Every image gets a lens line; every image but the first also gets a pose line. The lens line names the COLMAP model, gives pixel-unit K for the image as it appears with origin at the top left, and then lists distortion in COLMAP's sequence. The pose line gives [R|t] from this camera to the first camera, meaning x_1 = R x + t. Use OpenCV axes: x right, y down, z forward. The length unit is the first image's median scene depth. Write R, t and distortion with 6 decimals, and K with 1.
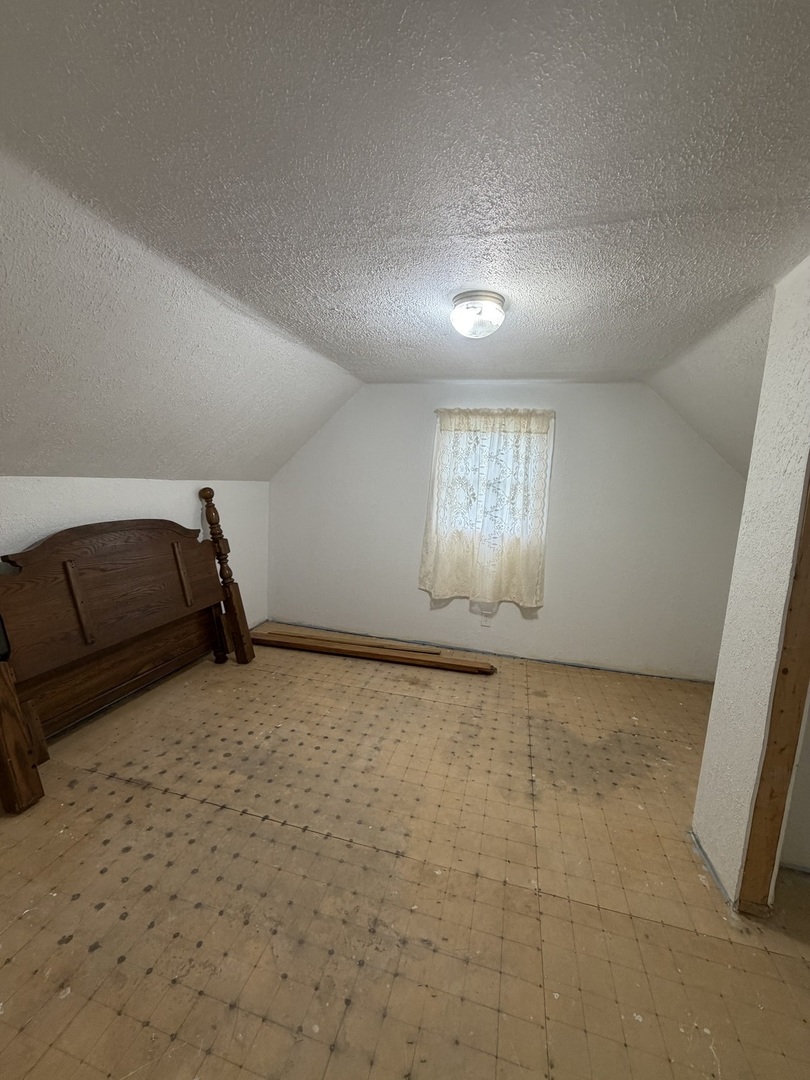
lens RADIAL K [[429.1, 0, 406.5], [0, 429.1, 541.0], [0, 0, 1]] dist [-0.002268, 0.000657]
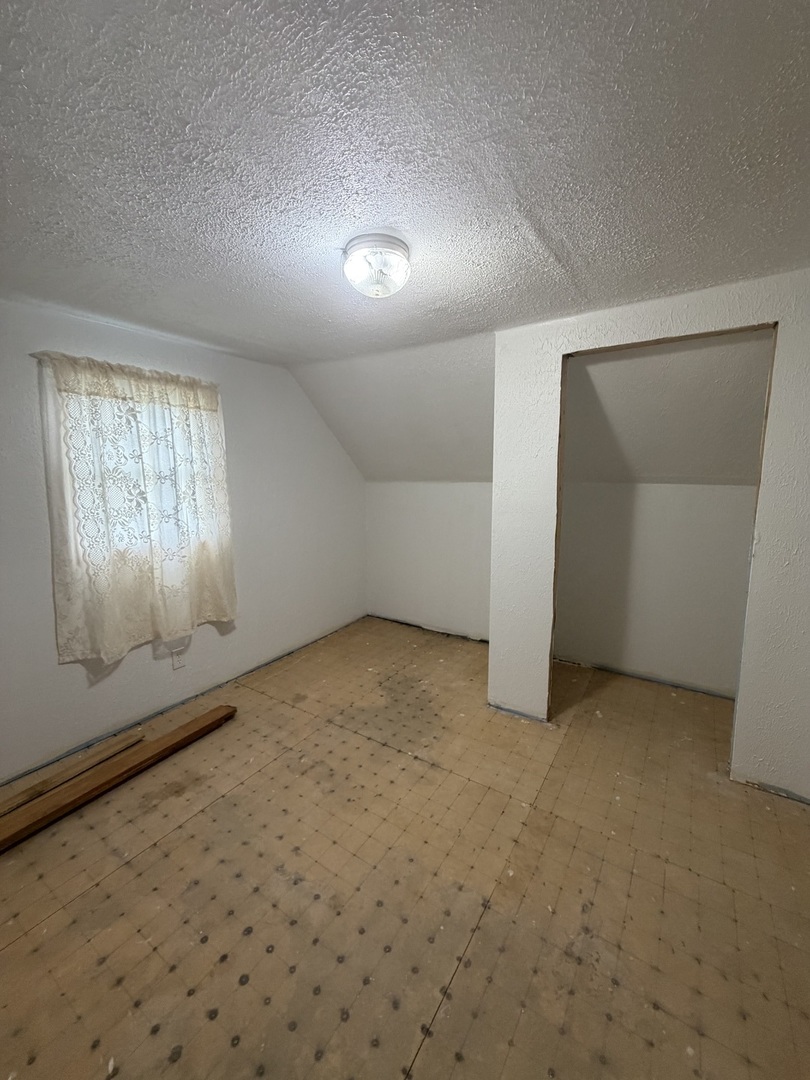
lens RADIAL K [[429.1, 0, 406.0], [0, 429.1, 539.5], [0, 0, 1]] dist [-0.002268, 0.000657]
pose [[0.325814, -0.198474, 0.924366, -0.400728], [0.161249, 0.975057, 0.152522, -0.082699], [-0.931581, 0.099359, 0.349691, 0.426016]]
